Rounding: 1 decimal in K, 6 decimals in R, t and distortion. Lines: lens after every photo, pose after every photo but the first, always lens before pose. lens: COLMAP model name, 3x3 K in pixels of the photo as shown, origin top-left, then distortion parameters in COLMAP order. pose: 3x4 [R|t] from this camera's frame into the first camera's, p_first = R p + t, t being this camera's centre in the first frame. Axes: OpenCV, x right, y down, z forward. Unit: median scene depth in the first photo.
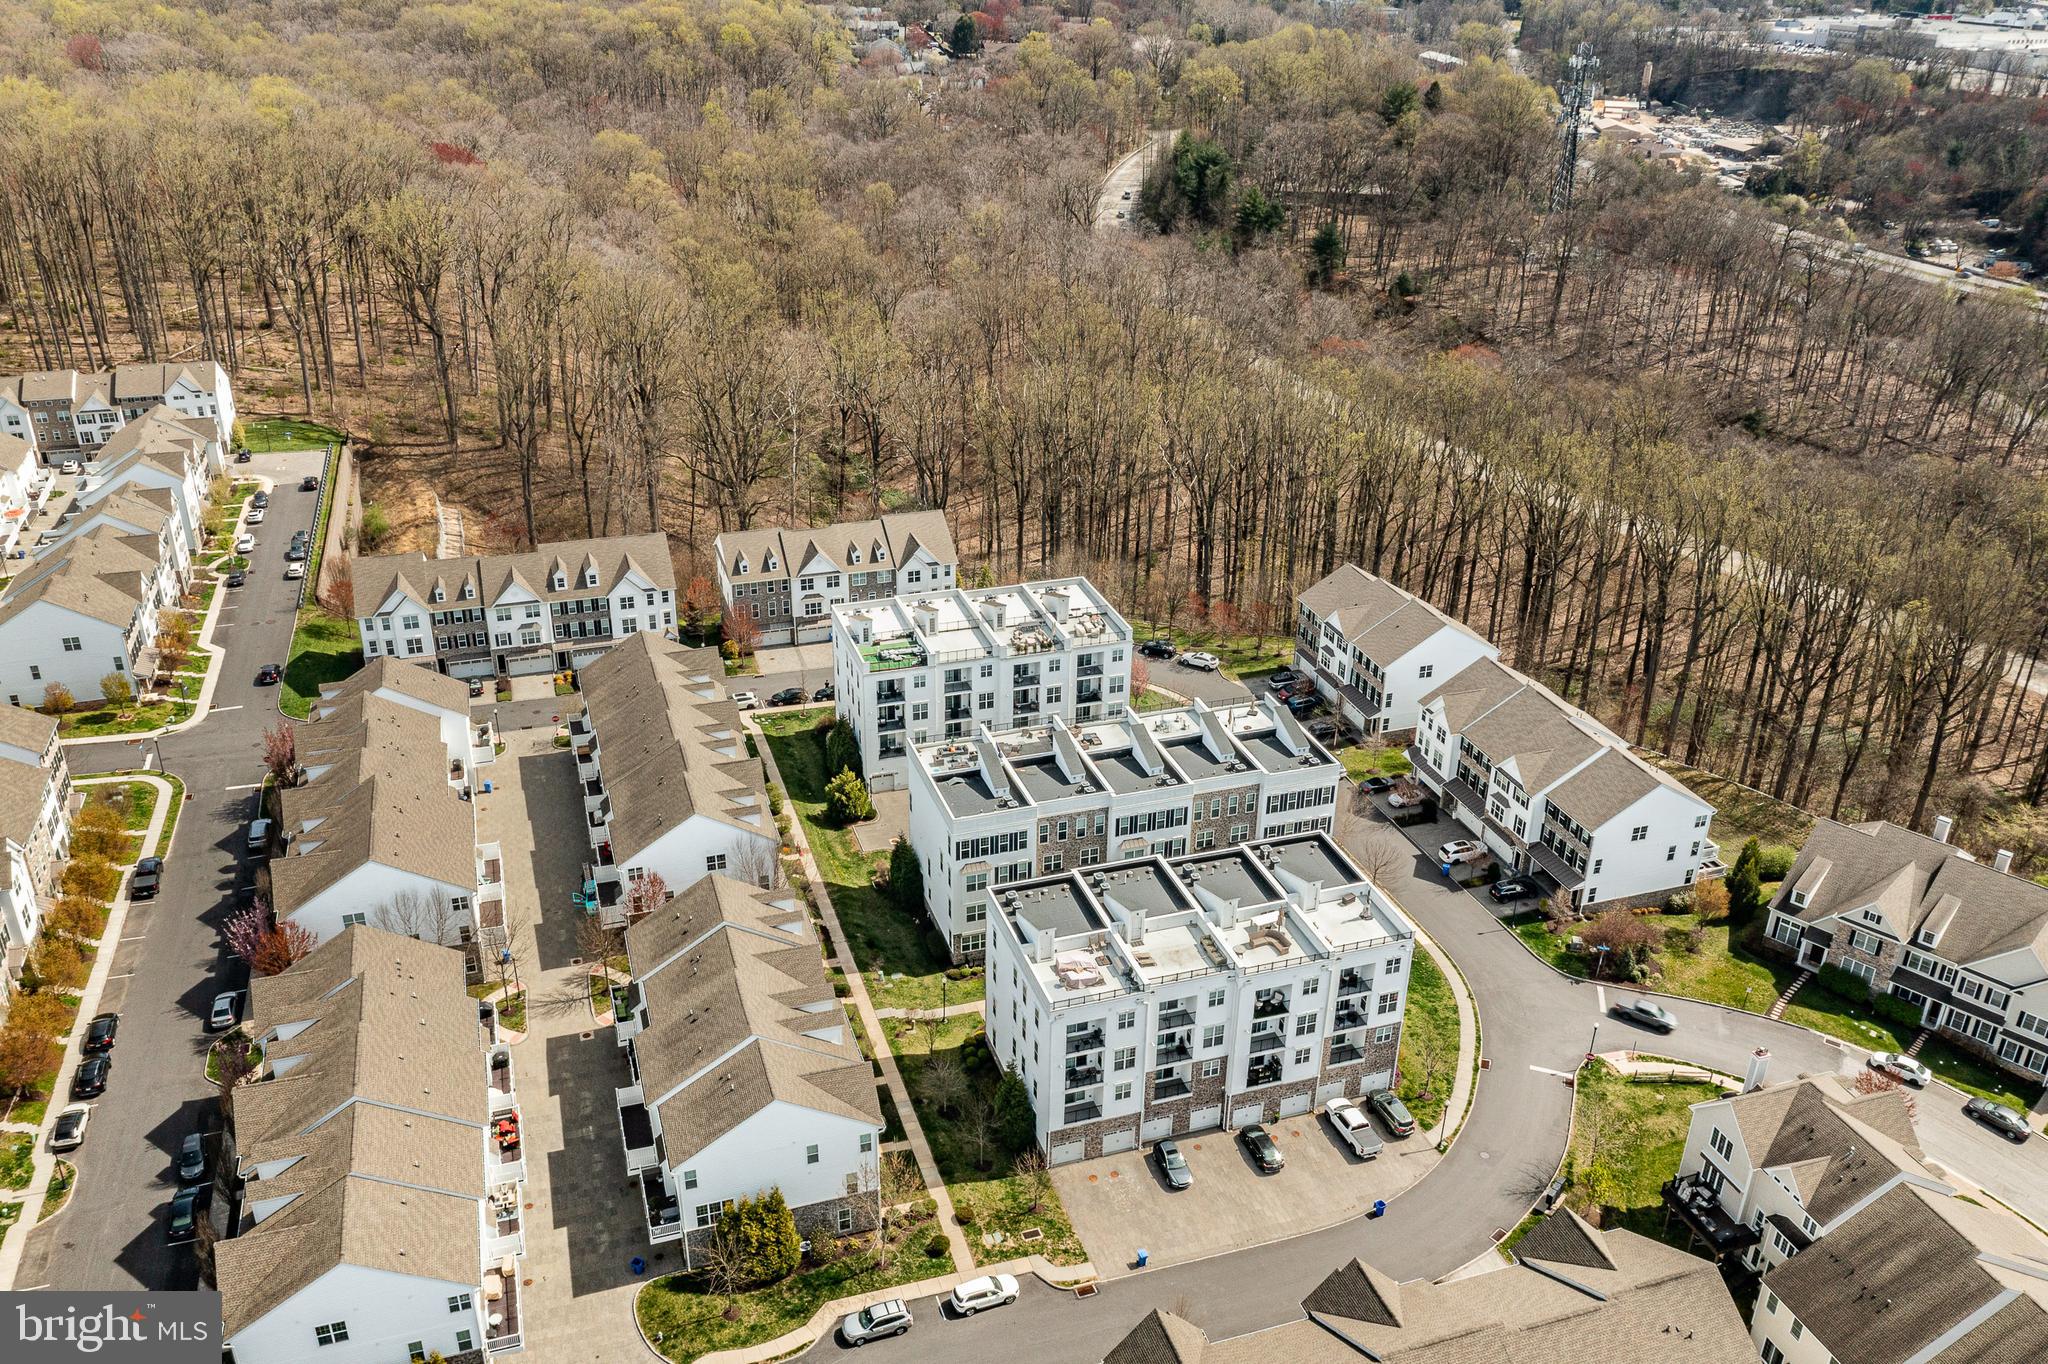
lens RADIAL K [[1616.1, 0, 1024.0], [0, 1616.1, 682.0], [0, 0, 1]] dist [0.003648, 0.001380]
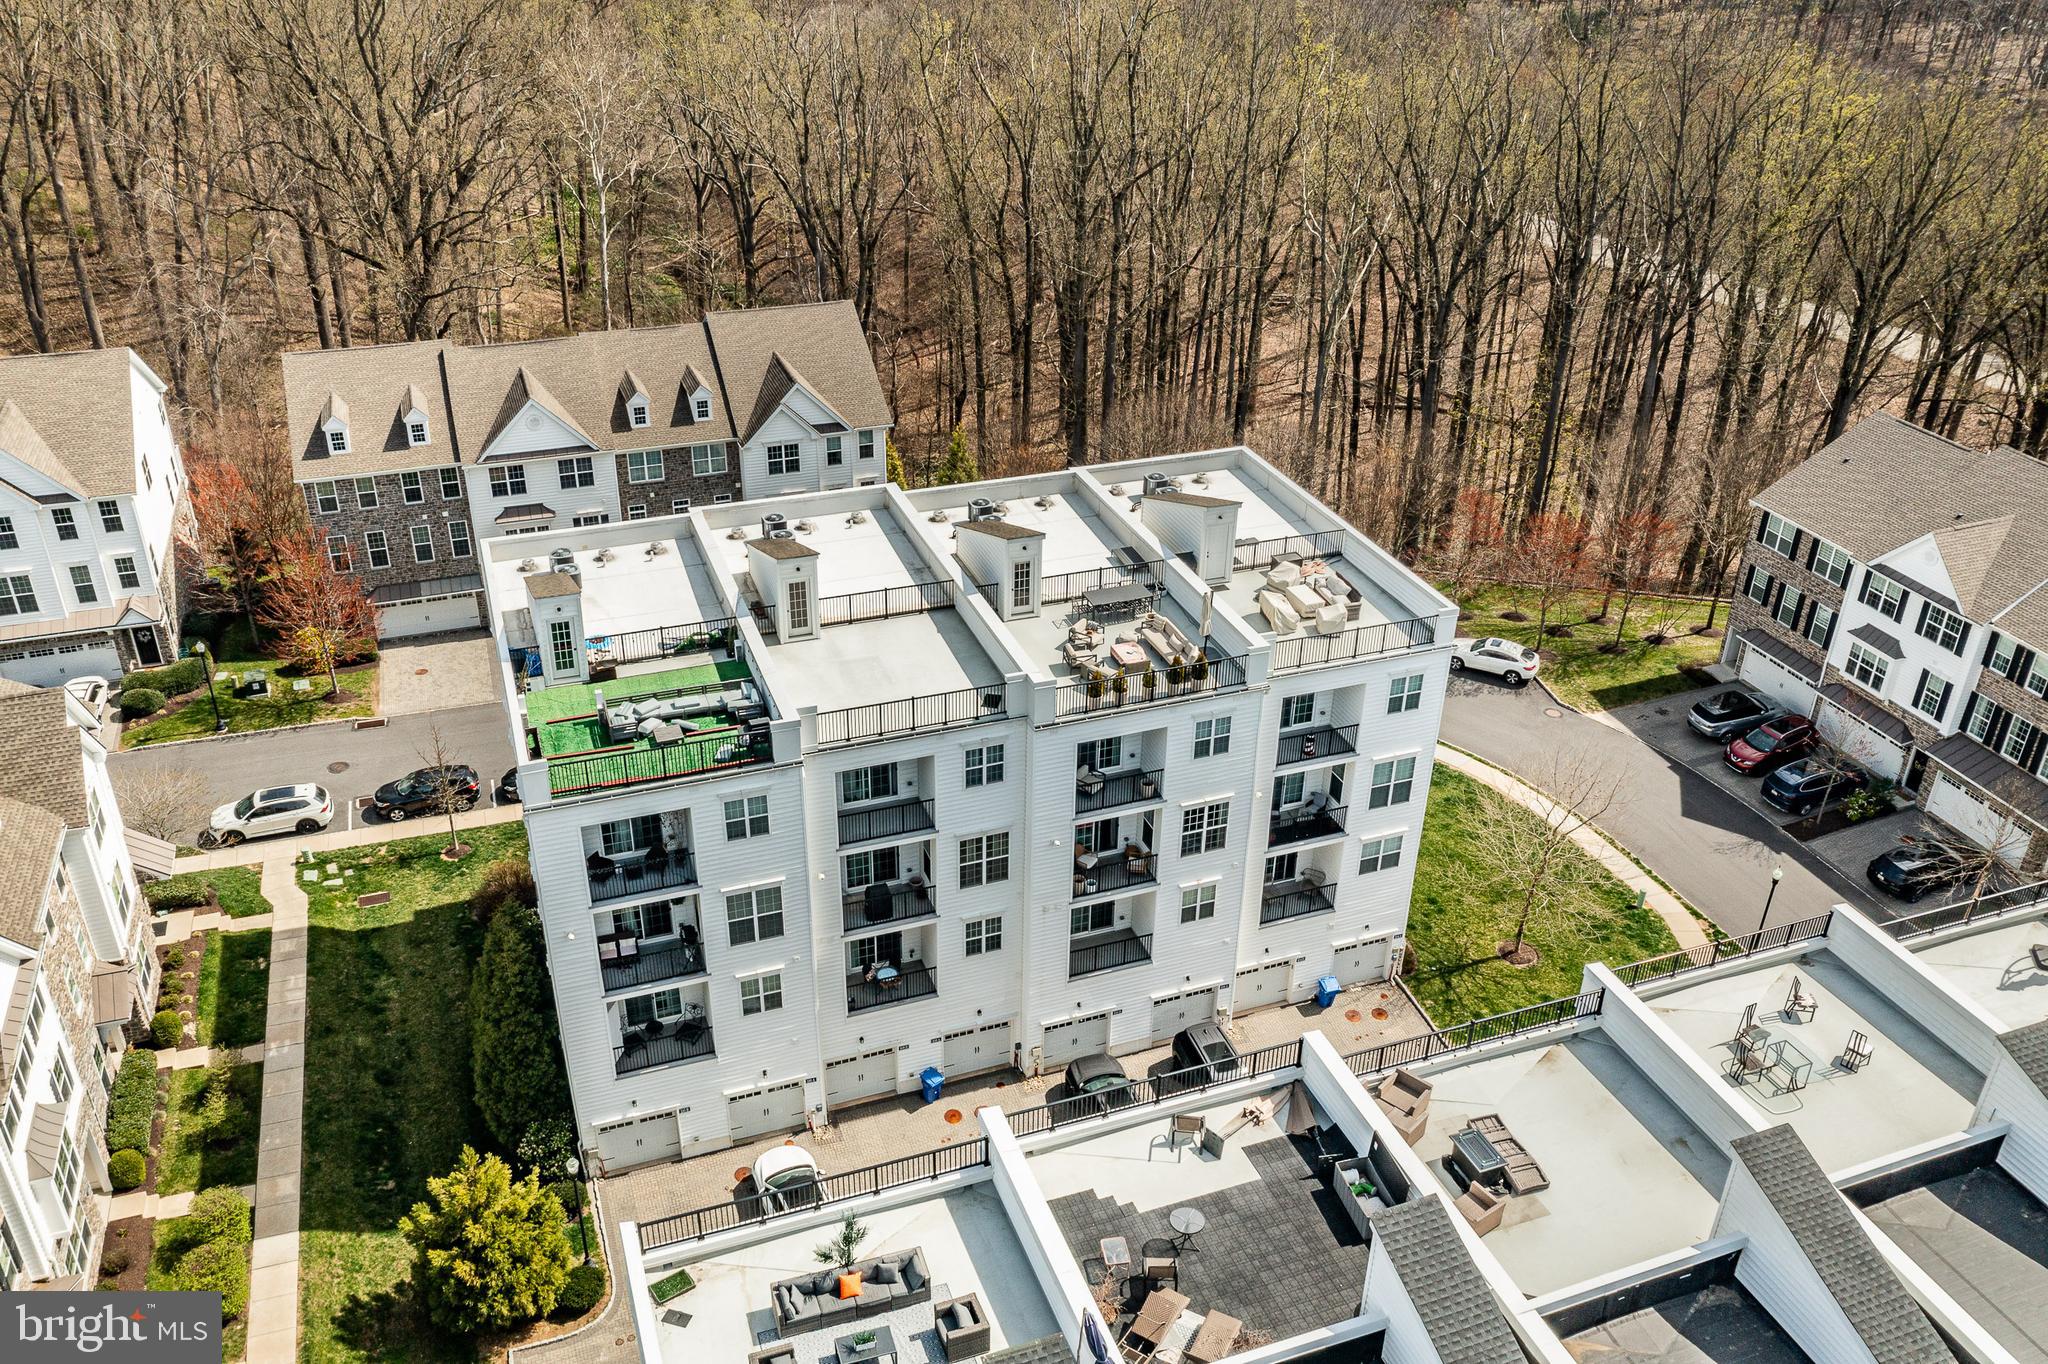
lens RADIAL K [[1616.1, 0, 1024.0], [0, 1616.1, 682.0], [0, 0, 1]] dist [0.003648, 0.001380]
pose [[0.999467, -0.014451, 0.029268, -0.023176], [0.012783, 0.998327, 0.056388, -0.035993], [-0.030034, -0.055984, 0.997980, 0.676049]]
